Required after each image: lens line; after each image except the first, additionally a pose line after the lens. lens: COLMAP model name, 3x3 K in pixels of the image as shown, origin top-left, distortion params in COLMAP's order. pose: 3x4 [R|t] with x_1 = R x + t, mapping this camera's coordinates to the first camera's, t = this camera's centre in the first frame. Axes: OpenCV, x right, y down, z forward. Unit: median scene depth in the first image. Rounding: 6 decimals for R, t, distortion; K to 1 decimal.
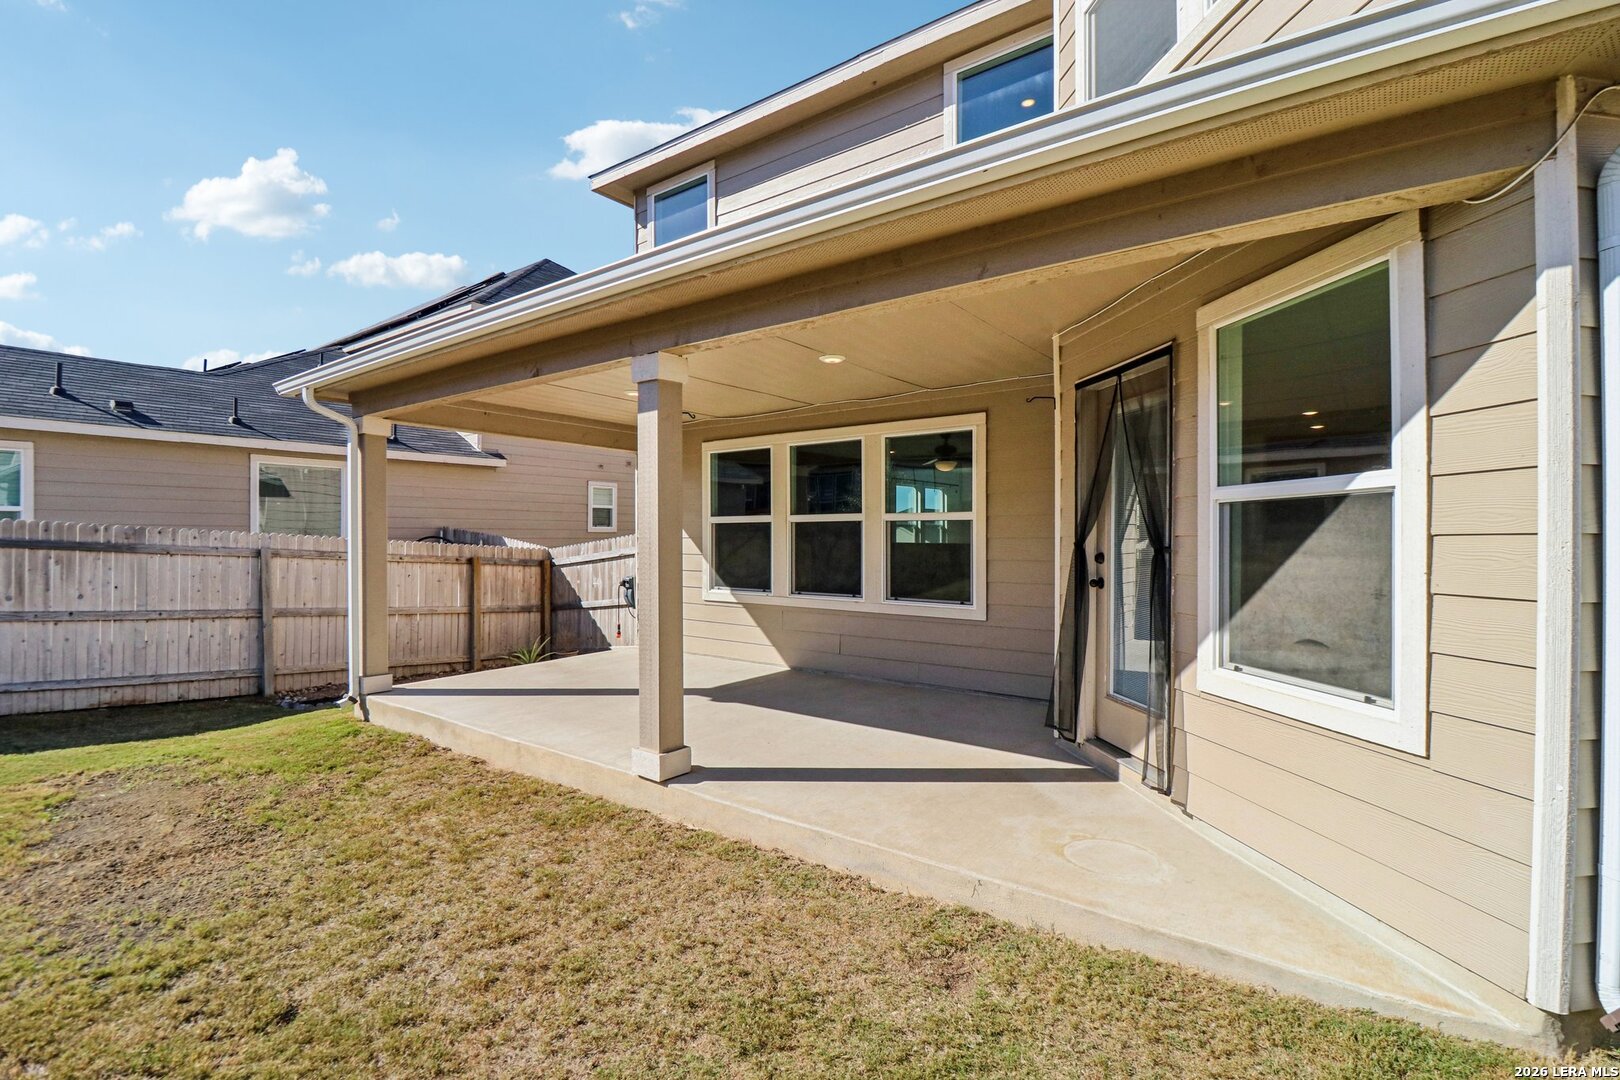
lens RADIAL K [[763.3, 0, 791.0], [0, 763.3, 534.9], [0, 0, 1]] dist [-0.006043, -0.009858]
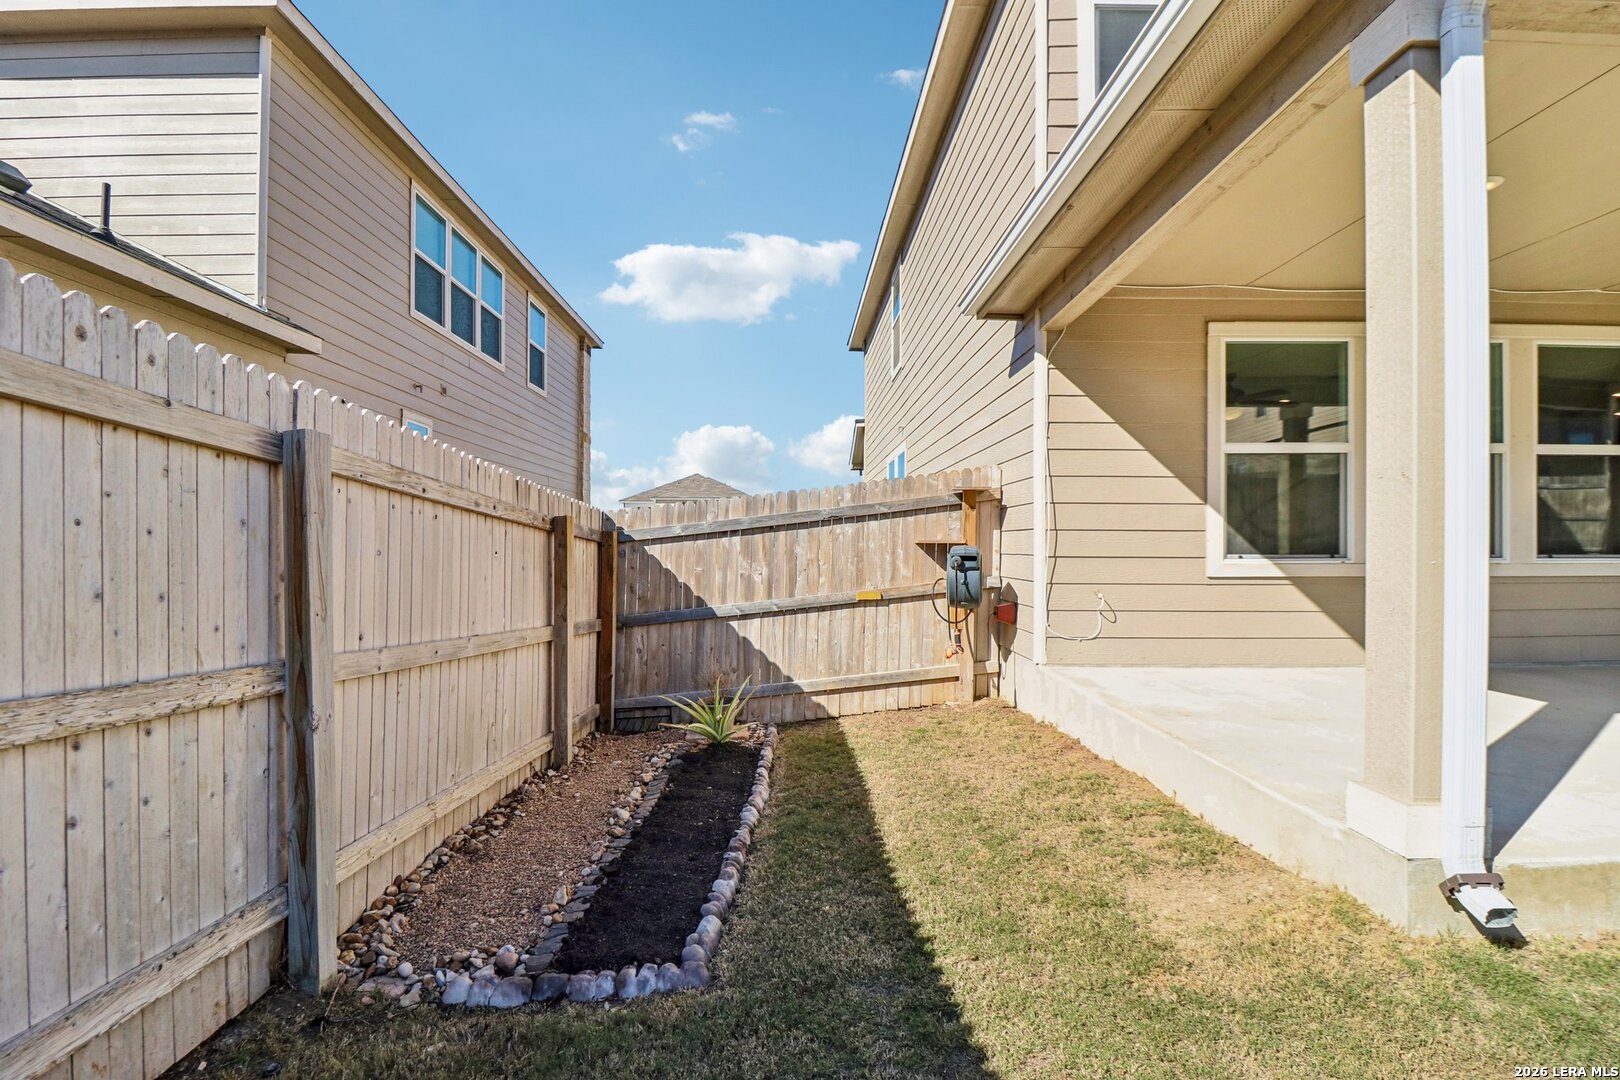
lens RADIAL K [[763.3, 0, 799.3], [0, 763.3, 547.6], [0, 0, 1]] dist [-0.006043, -0.009858]
pose [[0.778577, -0.001145, 0.627548, -0.804585], [0.000070, 0.999998, 0.001738, 0.063864], [-0.627549, -0.001309, 0.778576, 0.764886]]
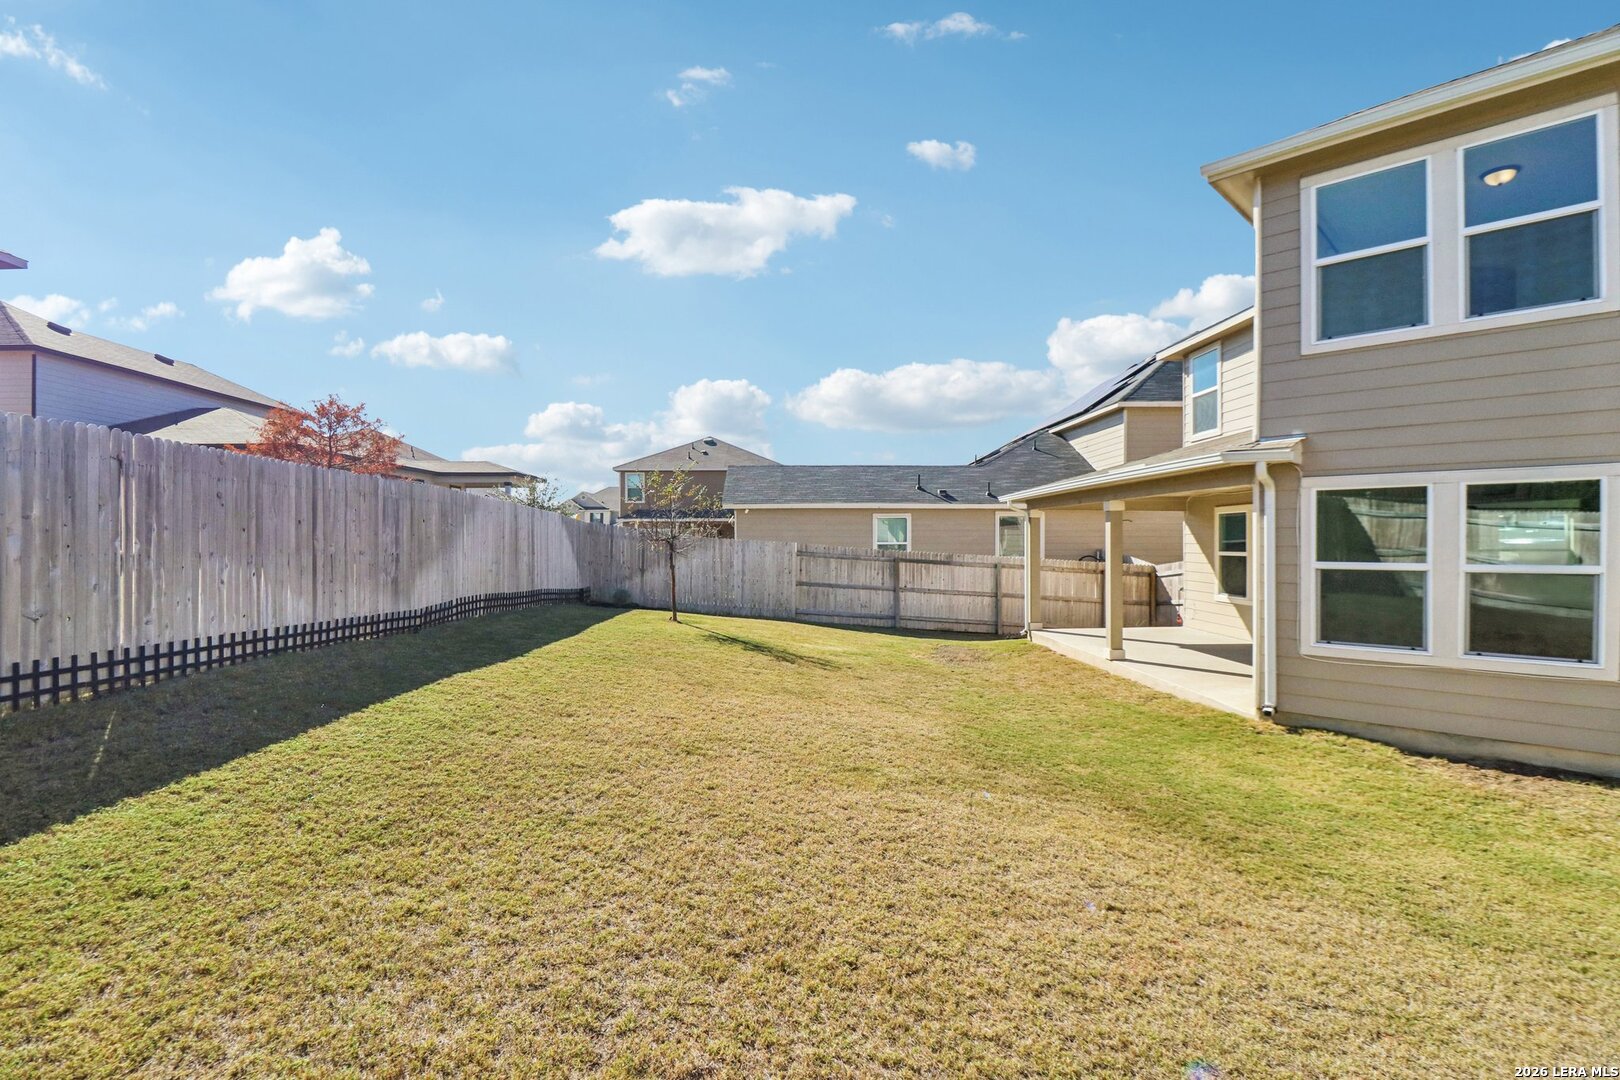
lens RADIAL K [[763.3, 0, 804.5], [0, 763.3, 550.9], [0, 0, 1]] dist [-0.006043, -0.009858]
pose [[0.636664, 0.010387, -0.771071, 0.639213], [0.002279, 0.999880, 0.015351, -0.055674], [0.771138, -0.011531, 0.636564, -0.816968]]
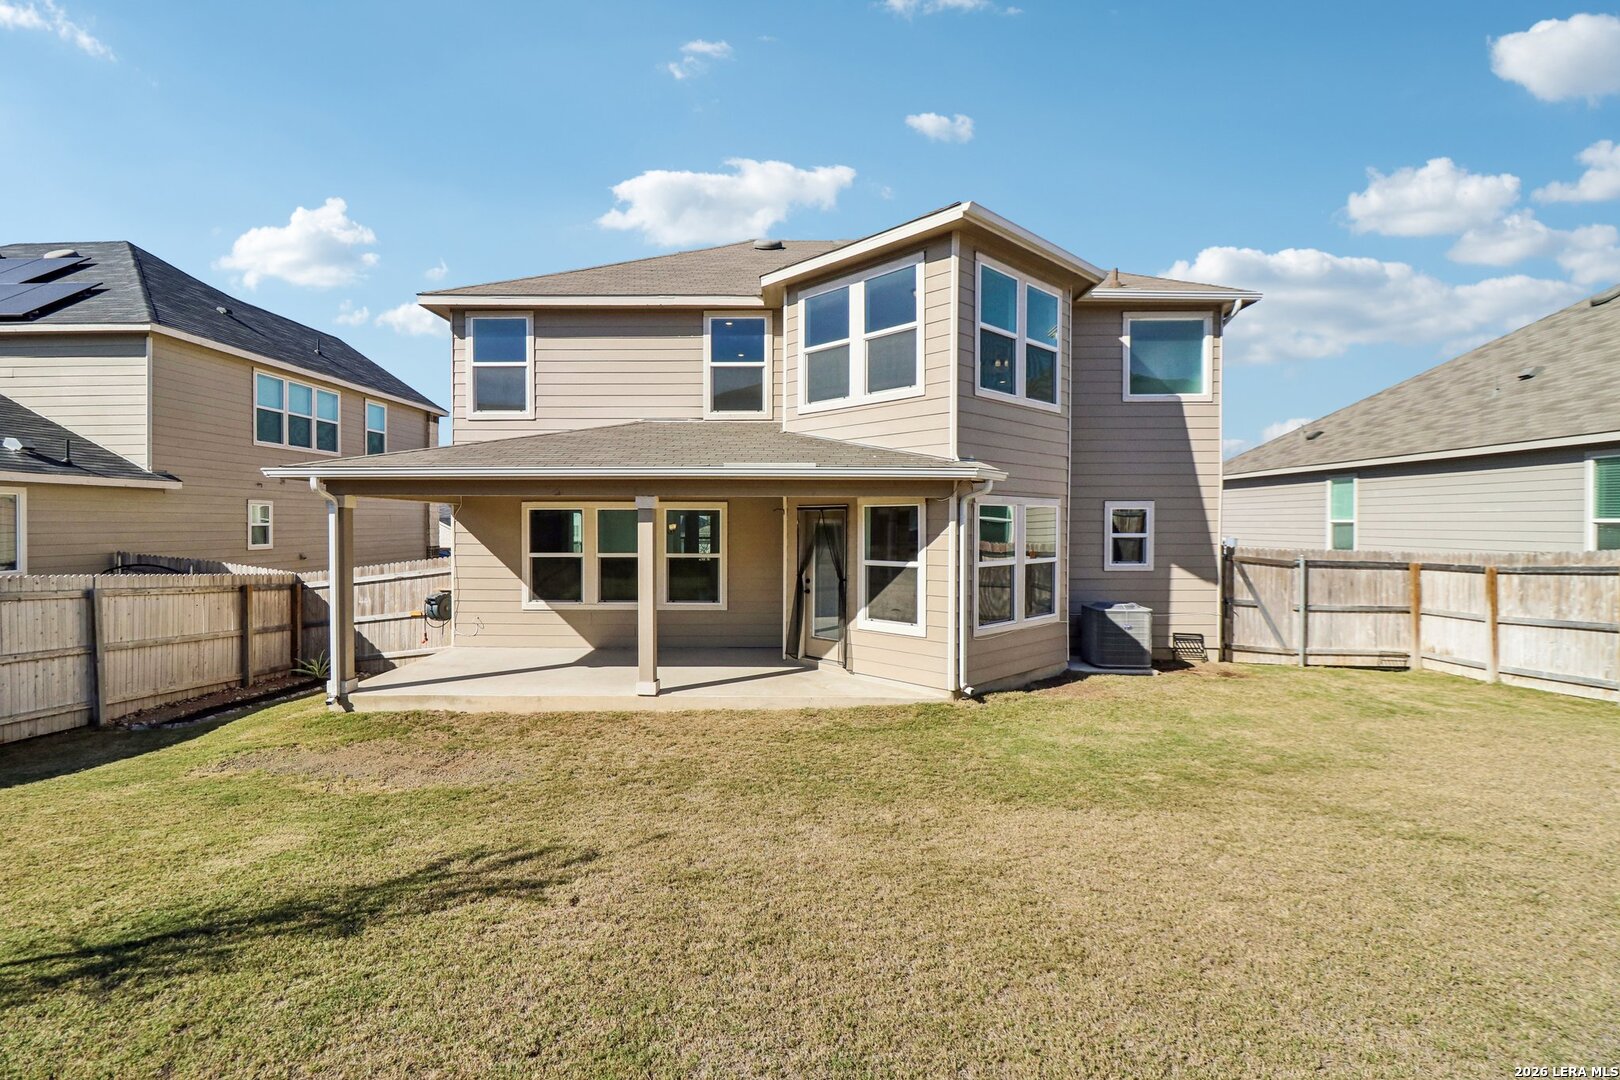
lens RADIAL K [[763.3, 0, 806.2], [0, 763.3, 527.8], [0, 0, 1]] dist [-0.006043, -0.009858]
pose [[0.790647, -0.004377, 0.612257, -0.610046], [-0.001822, 0.999953, 0.009501, -0.091002], [-0.612270, -0.008627, 0.790602, -0.513082]]
